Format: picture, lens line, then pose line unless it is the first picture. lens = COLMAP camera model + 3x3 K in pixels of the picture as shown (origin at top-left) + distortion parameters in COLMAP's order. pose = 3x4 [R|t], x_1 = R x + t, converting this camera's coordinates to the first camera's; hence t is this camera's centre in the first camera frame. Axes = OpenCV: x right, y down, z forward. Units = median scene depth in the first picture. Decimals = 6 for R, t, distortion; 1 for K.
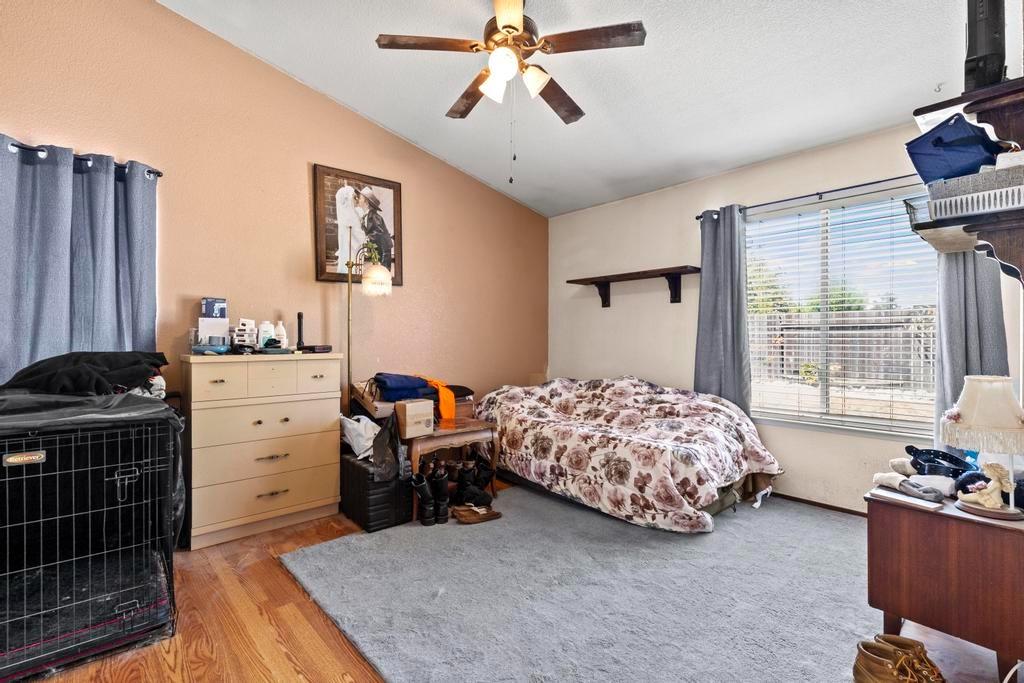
lens RADIAL K [[465.4, 0, 511.1], [0, 465.4, 338.4], [0, 0, 1]] dist [0.002175, -0.000342]
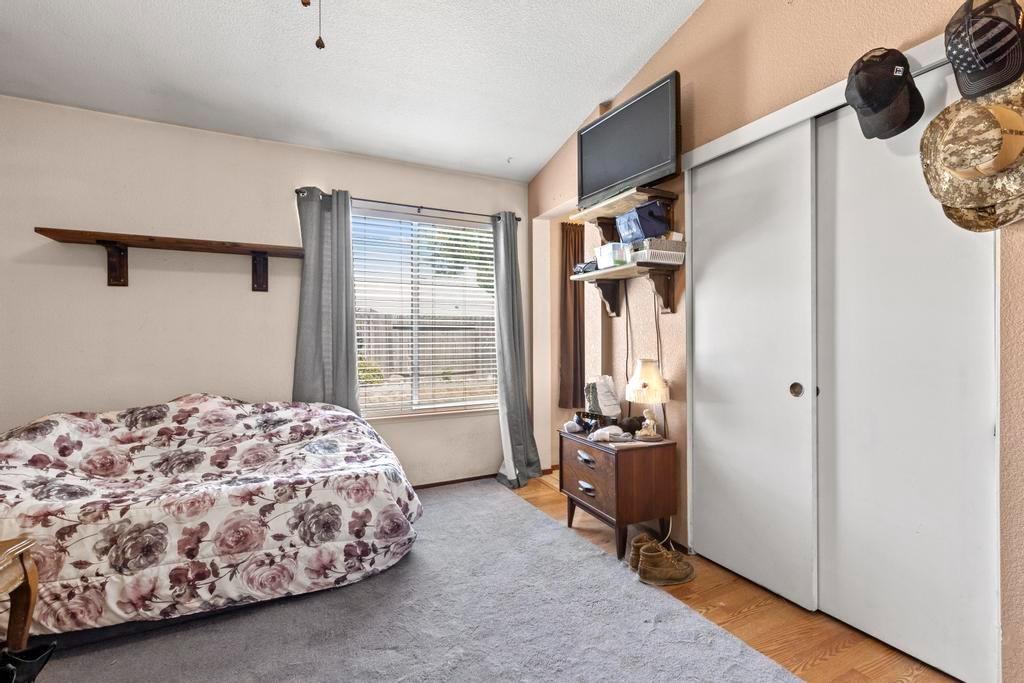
lens RADIAL K [[465.4, 0, 511.1], [0, 465.4, 338.4], [0, 0, 1]] dist [0.002175, -0.000342]
pose [[0.260034, -0.002665, 0.965596, -0.351224], [0.002339, 0.999995, 0.002130, 0.000618], [-0.965597, 0.001705, 0.260039, 0.493963]]
